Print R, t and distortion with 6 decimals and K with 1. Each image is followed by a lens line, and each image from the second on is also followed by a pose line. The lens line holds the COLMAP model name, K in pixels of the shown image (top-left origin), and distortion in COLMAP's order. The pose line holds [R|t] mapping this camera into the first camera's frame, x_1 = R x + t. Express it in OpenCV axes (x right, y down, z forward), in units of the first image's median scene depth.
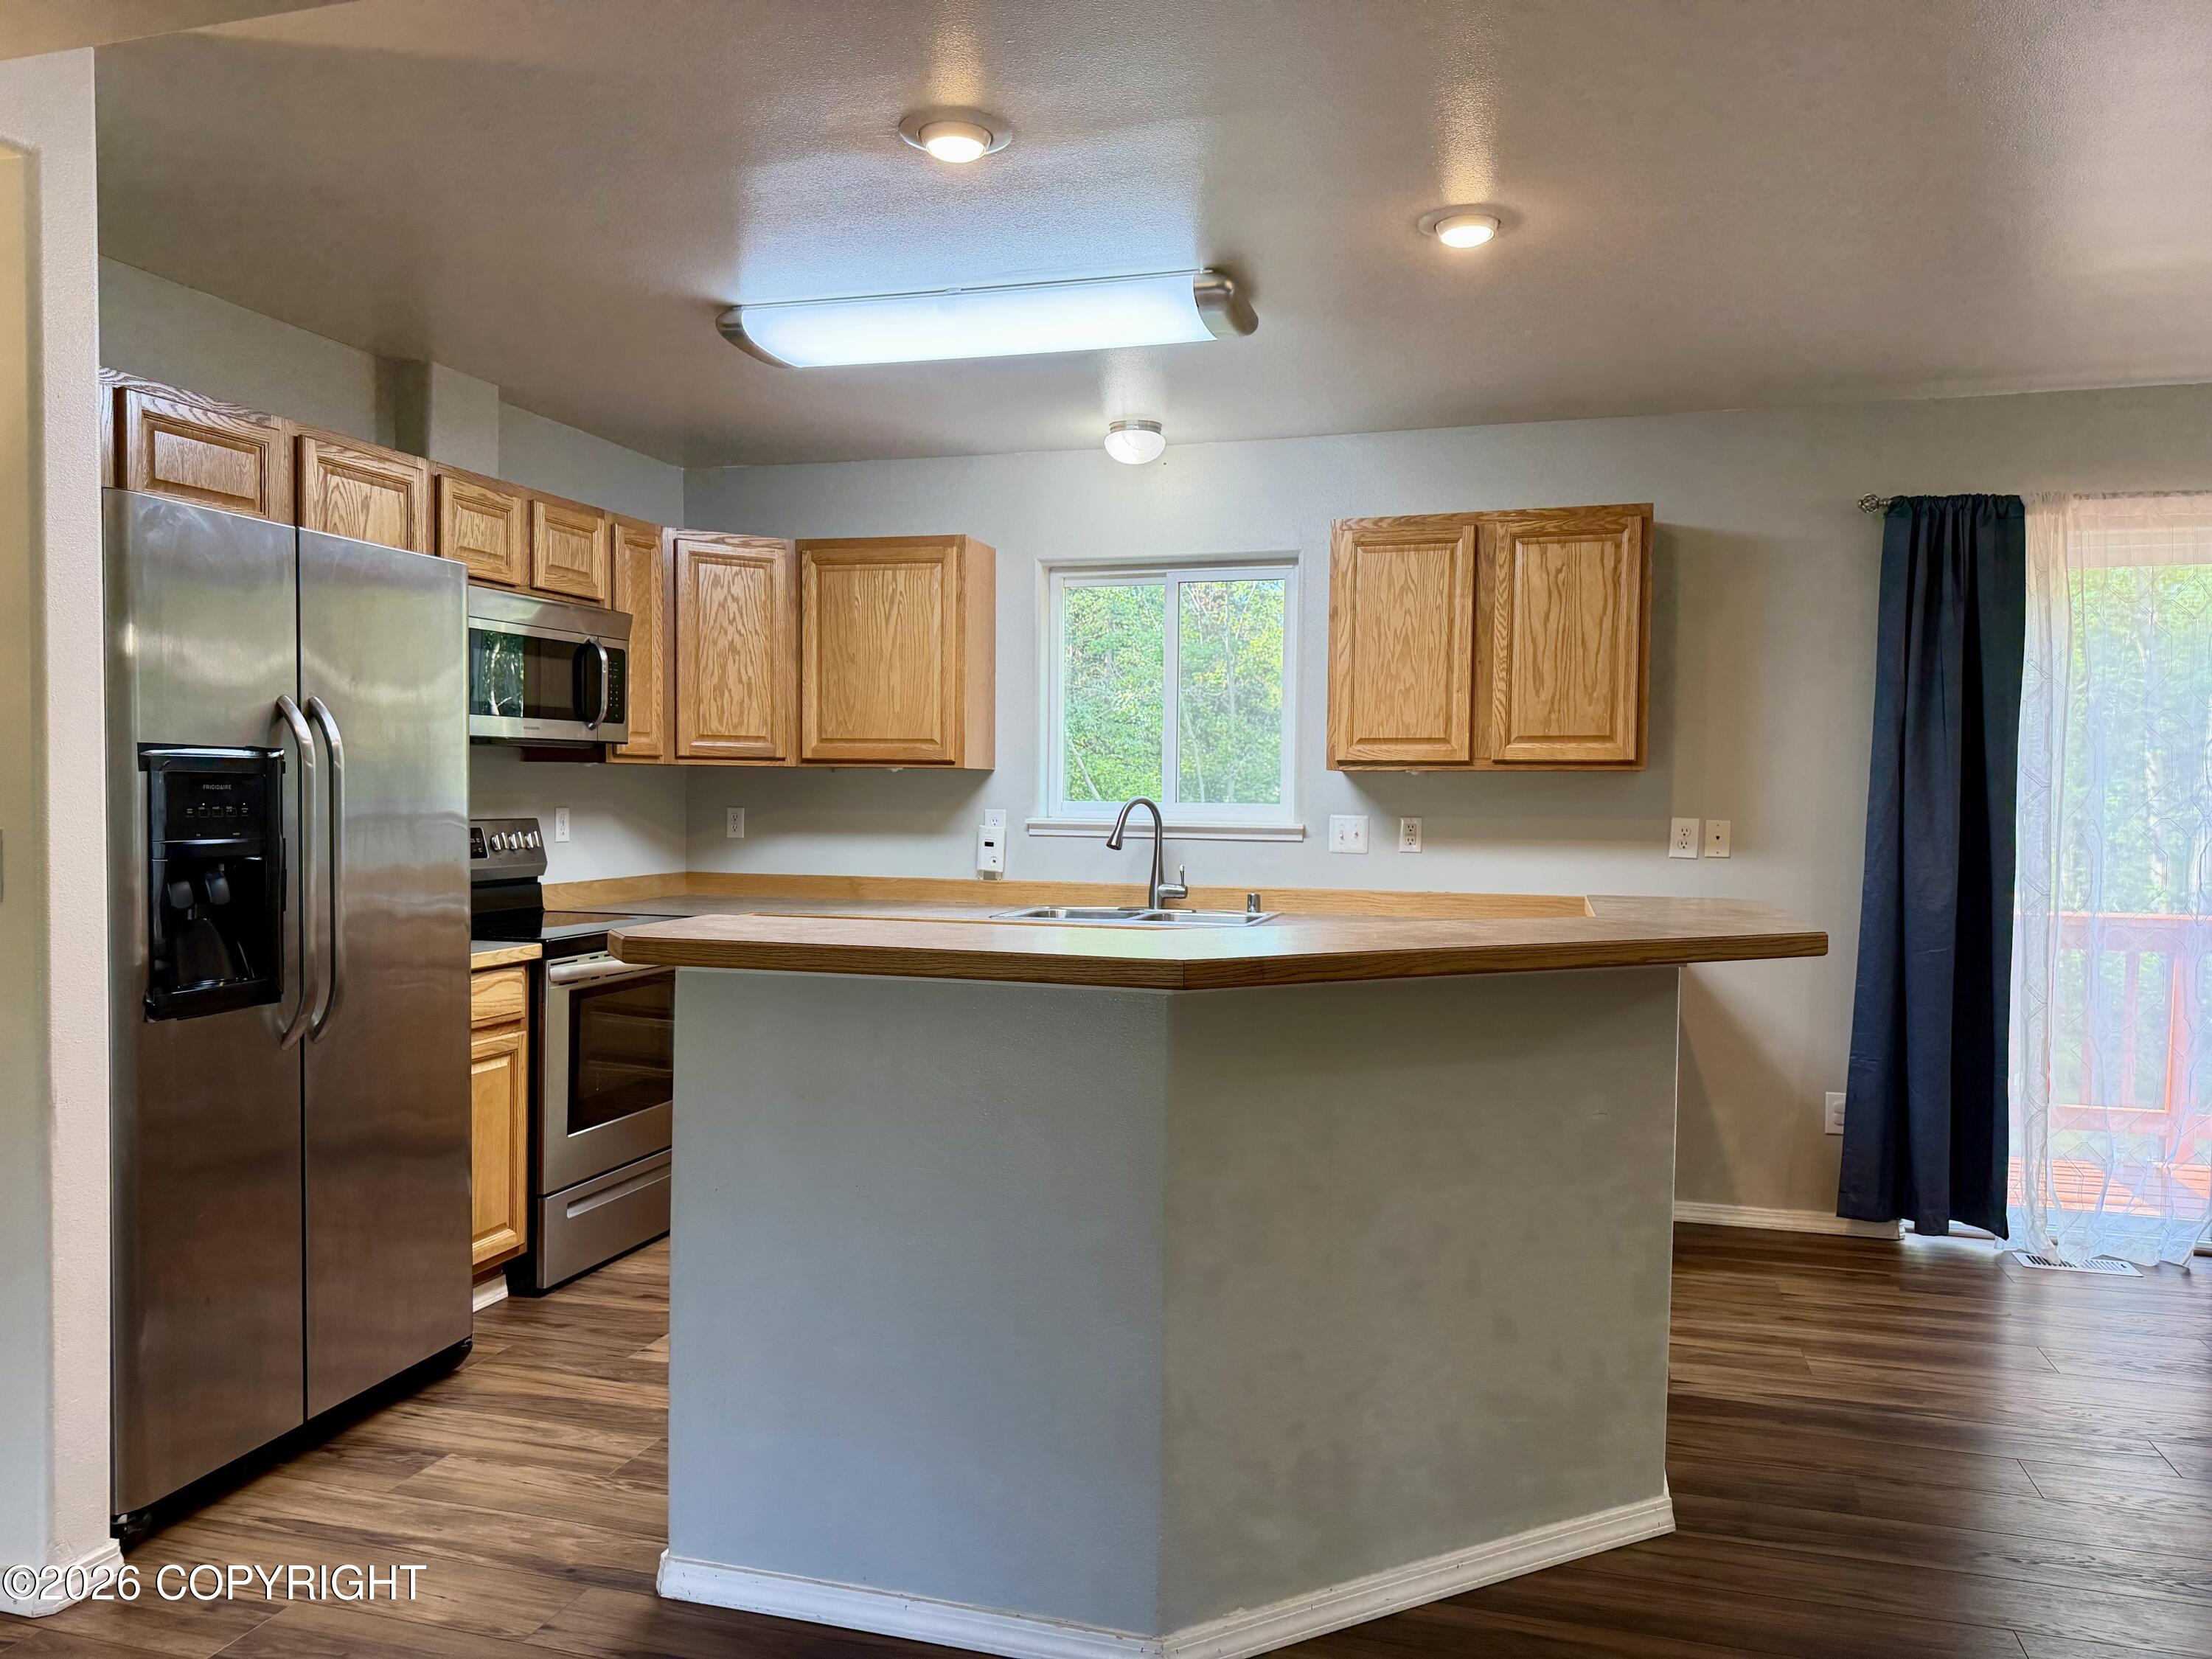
lens RADIAL K [[1551.7, 0, 1106.0], [0, 1551.7, 829.5], [0, 0, 1]] dist [0.104382, -0.141427]
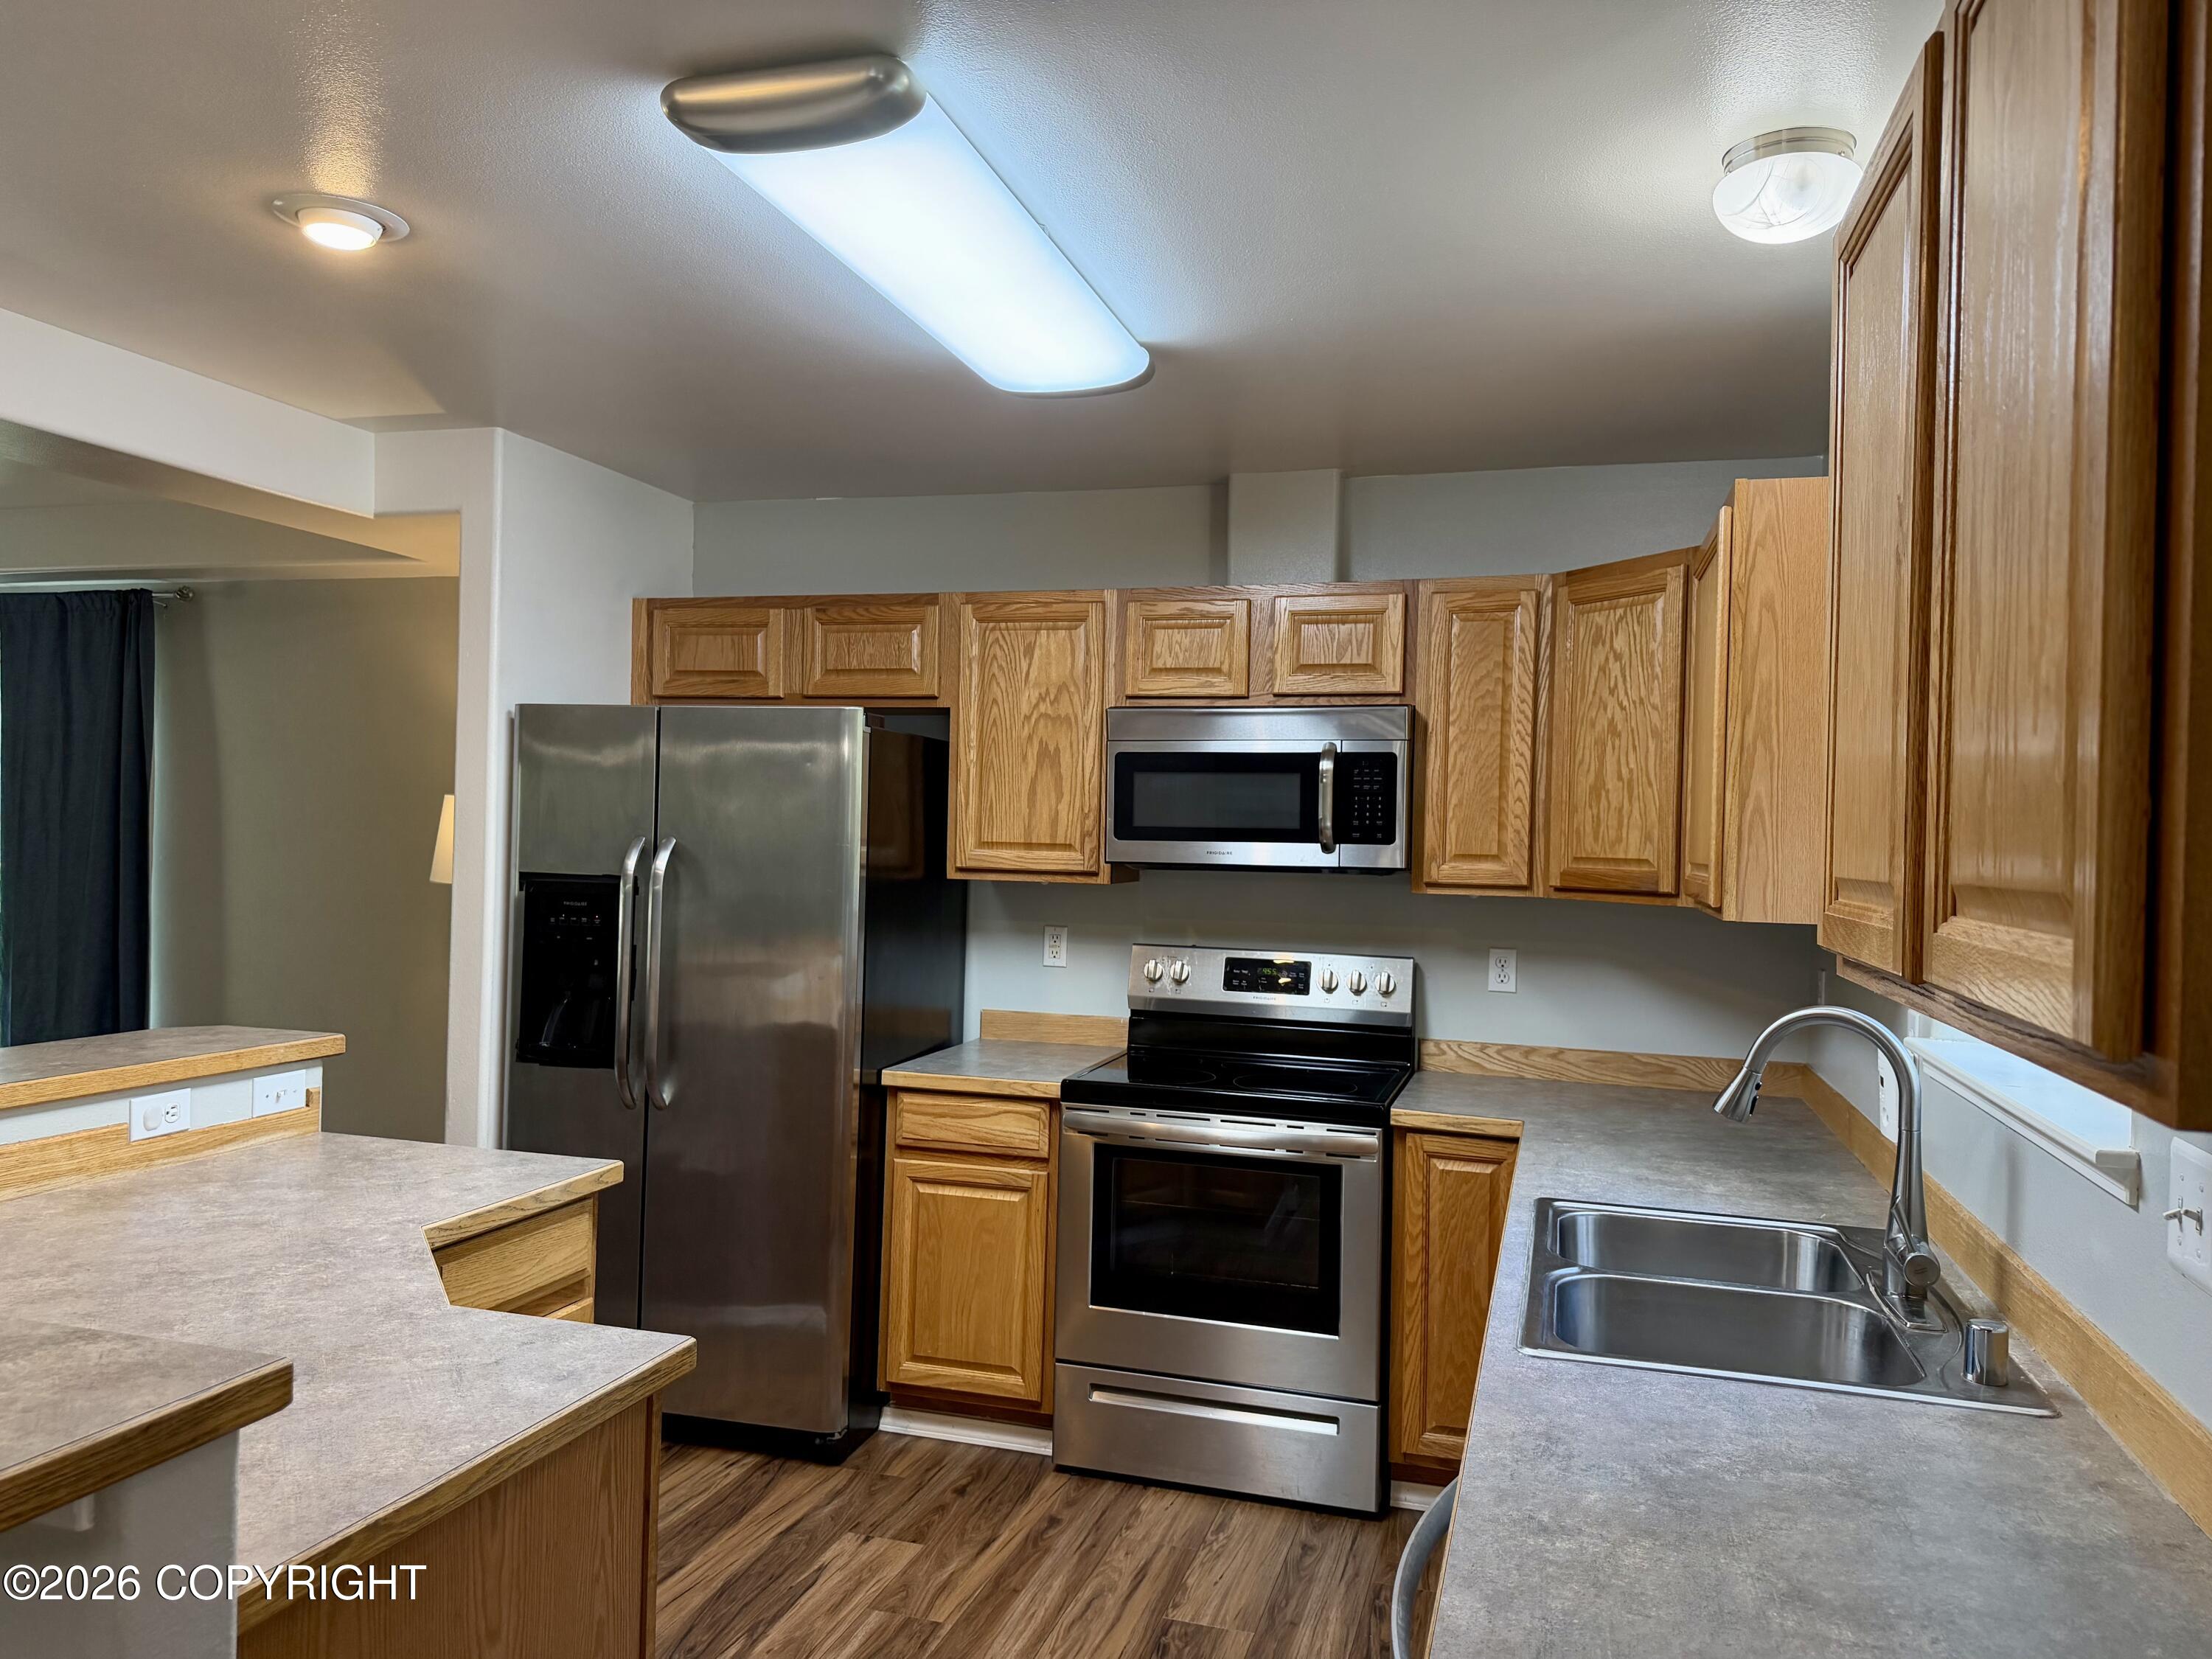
lens RADIAL K [[1551.7, 0, 1106.0], [0, 1551.7, 829.5], [0, 0, 1]] dist [0.104382, -0.141427]
pose [[-0.005530, -0.015732, -0.999861, 0.496328], [-0.050868, 0.998586, -0.015431, -0.057671], [0.998690, 0.050776, -0.006322, 0.887078]]
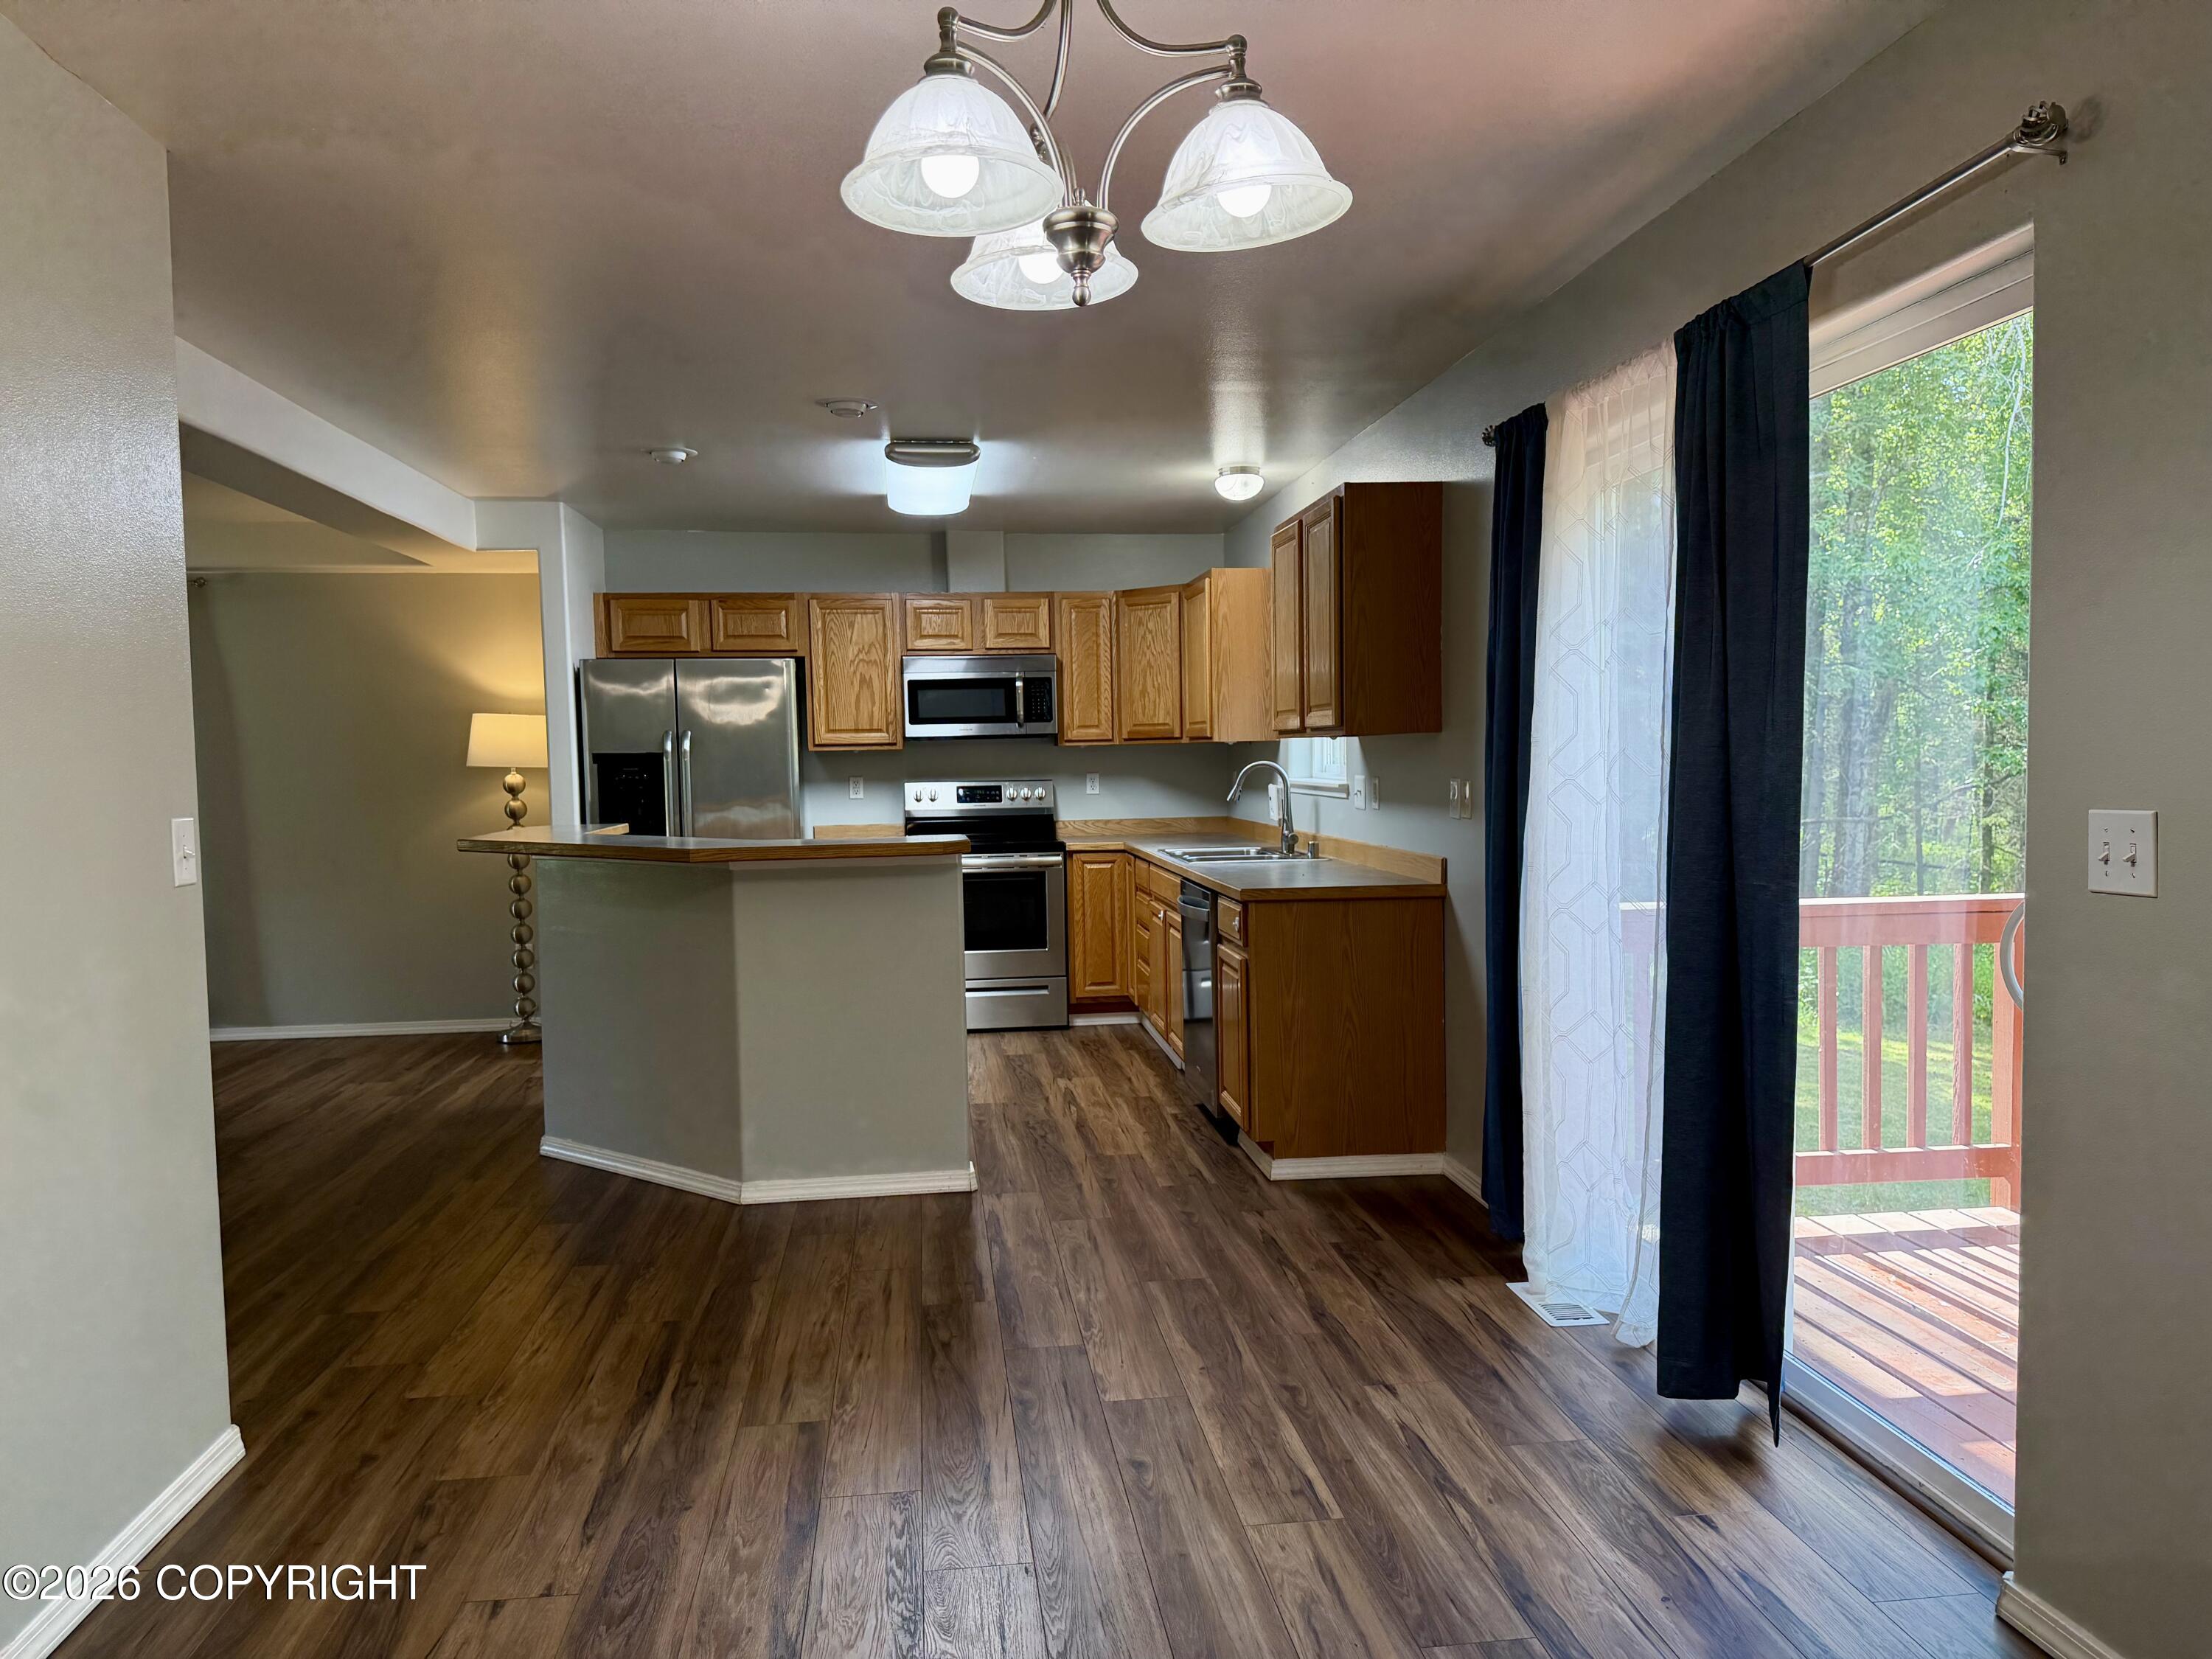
lens RADIAL K [[1536.3, 0, 1106.0], [0, 1536.3, 829.5], [0, 0, 1]] dist [0.104612, -0.000670]
pose [[0.392207, 0.027711, -0.919460, 1.235075], [-0.002103, 0.999571, 0.029228, -0.002500], [0.919875, -0.009530, 0.392097, 0.434837]]
